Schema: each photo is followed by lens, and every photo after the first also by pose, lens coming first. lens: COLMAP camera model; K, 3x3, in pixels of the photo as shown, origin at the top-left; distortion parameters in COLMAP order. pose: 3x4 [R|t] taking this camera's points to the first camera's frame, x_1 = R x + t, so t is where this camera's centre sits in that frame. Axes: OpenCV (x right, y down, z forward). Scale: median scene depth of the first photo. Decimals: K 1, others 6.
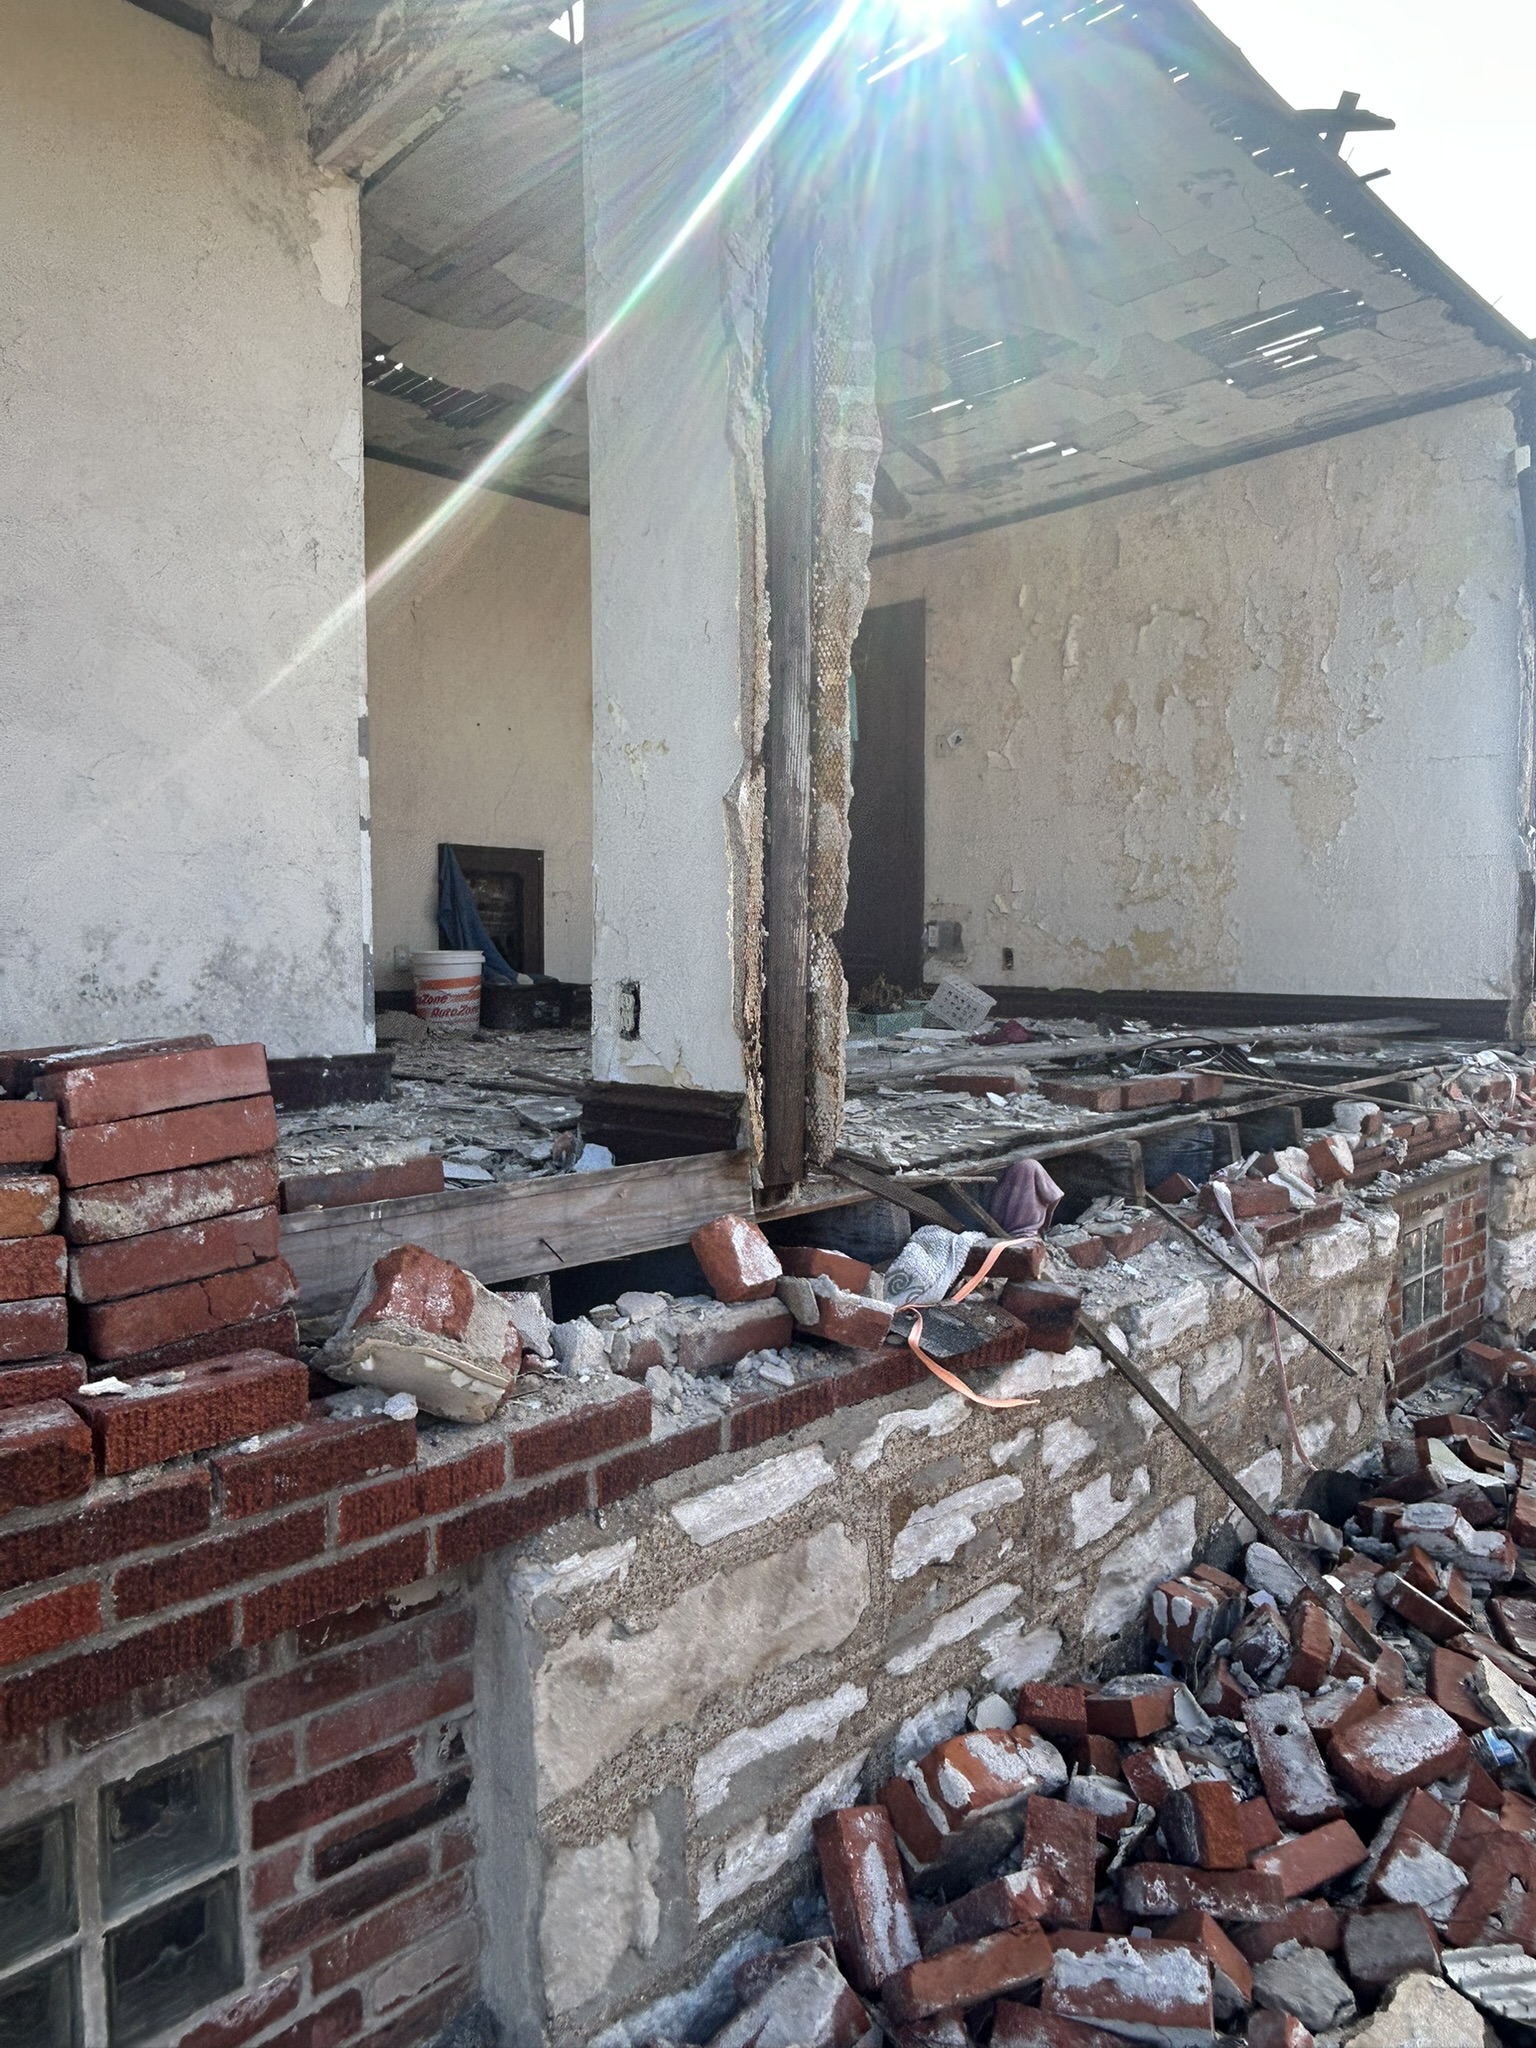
lens RADIAL K [[1319.1, 0, 769.5], [0, 1319.1, 1025.8], [0, 0, 1]] dist [0.004015, -0.005109]
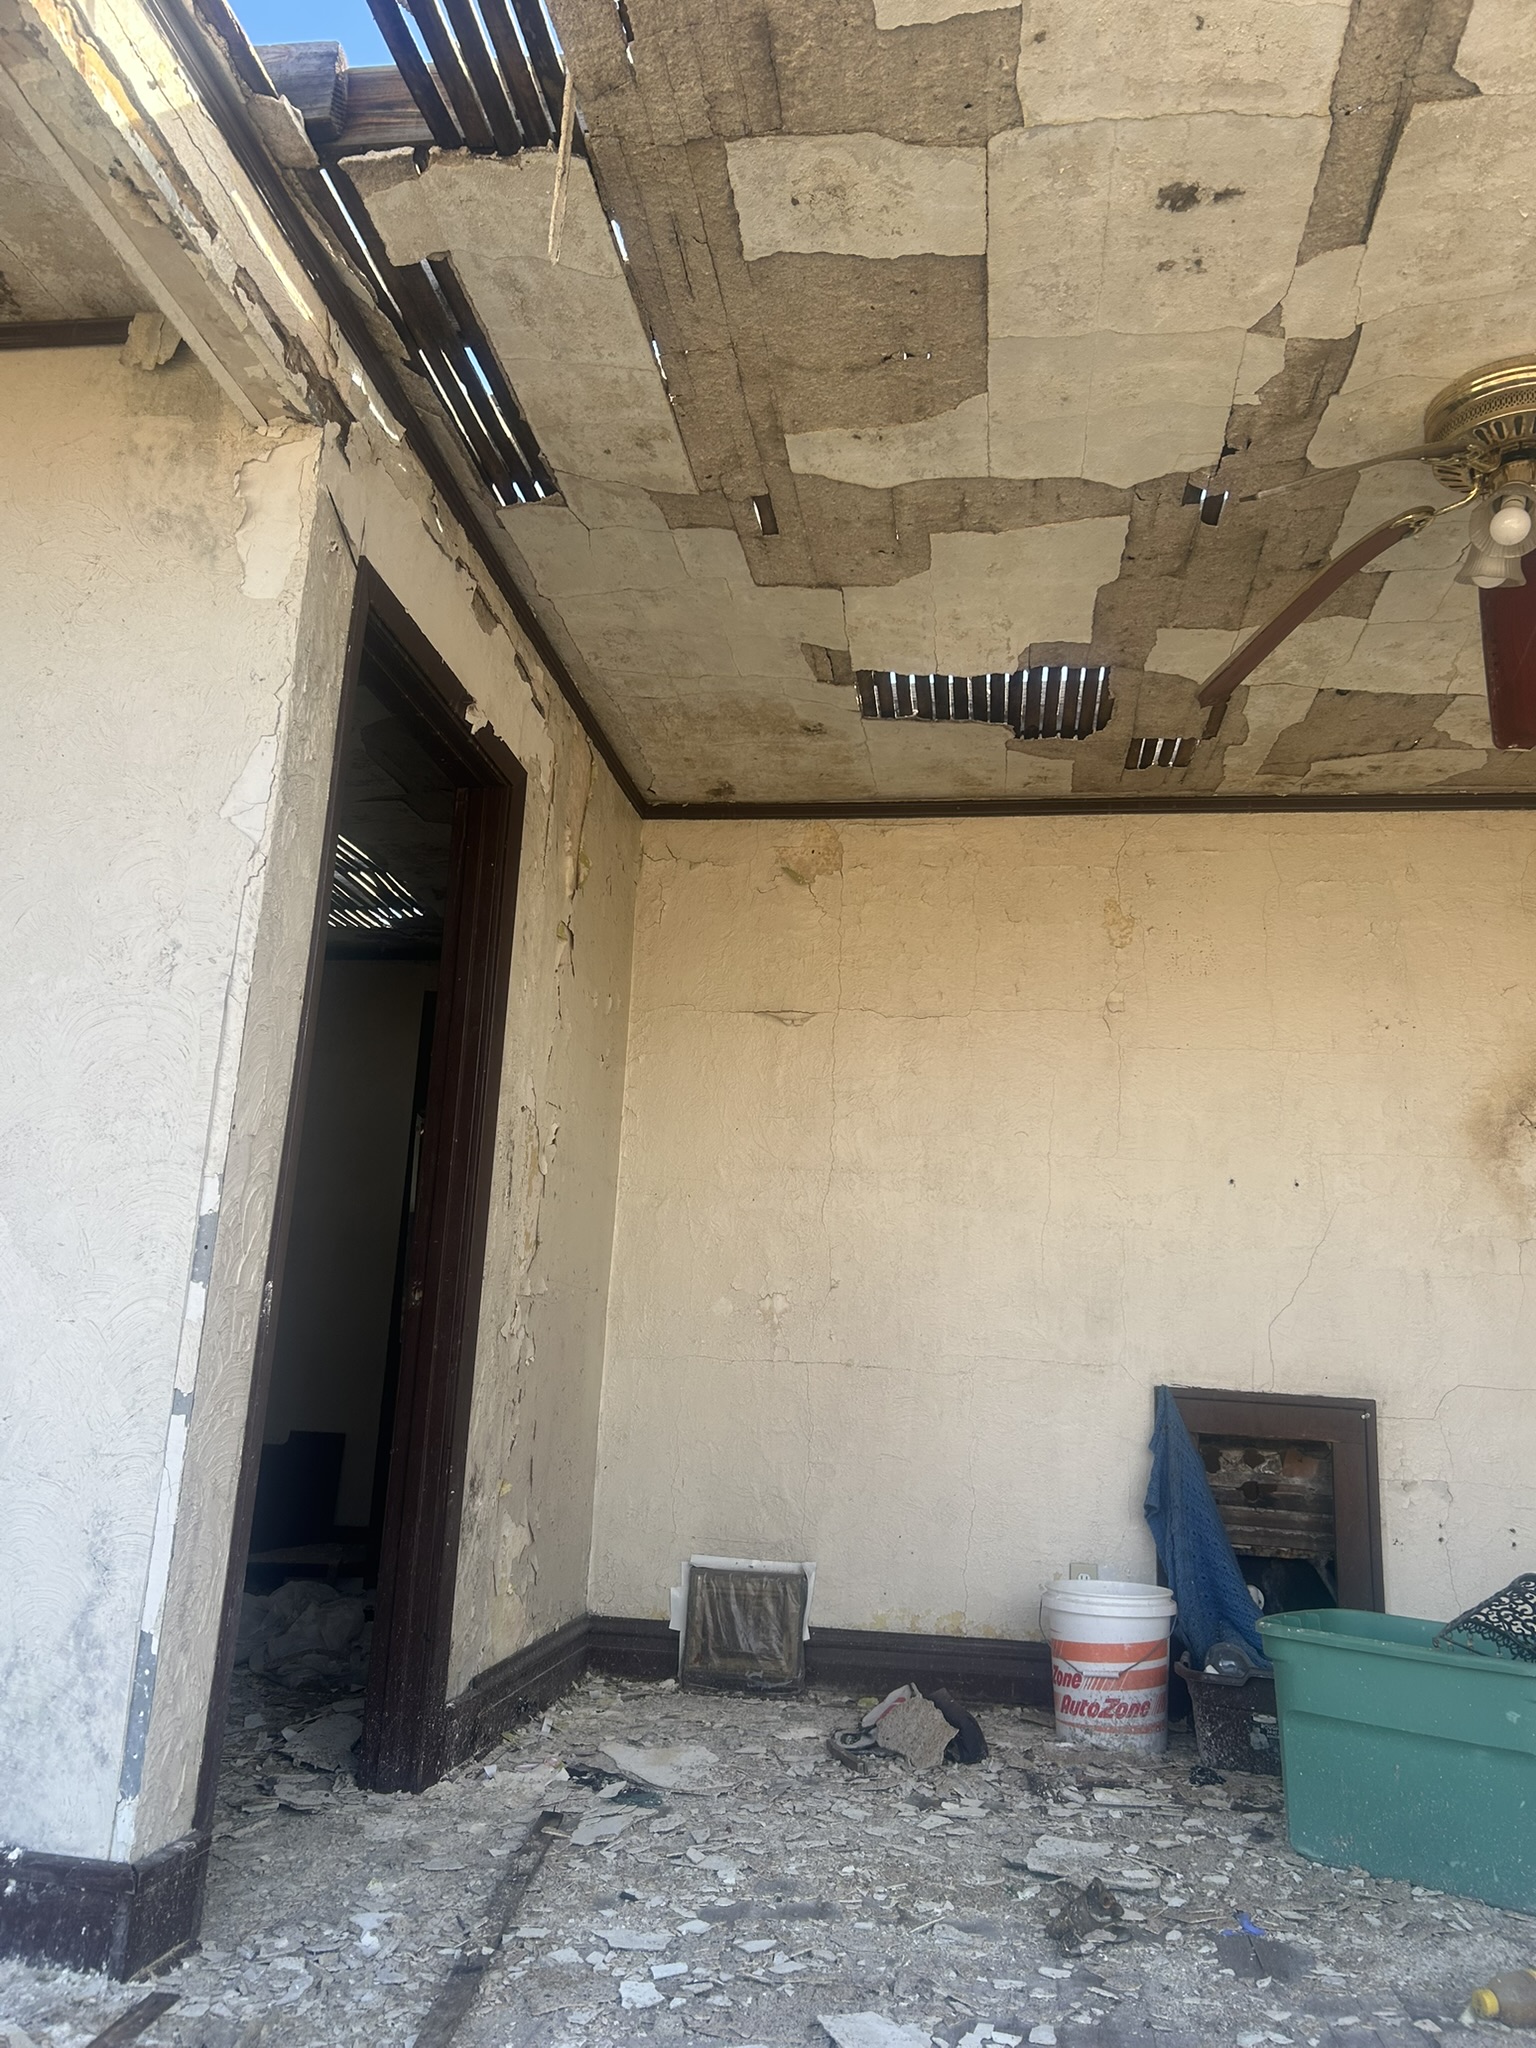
lens RADIAL K [[1544.5, 0, 766.5], [0, 1544.5, 1018.0], [0, 0, 1]] dist [0.062691, -0.073314]
pose [[0.610025, -0.156711, -0.776731, 0.213291], [-0.107727, 0.954745, -0.277232, -0.085188], [0.785025, 0.252793, 0.565536, 0.436222]]
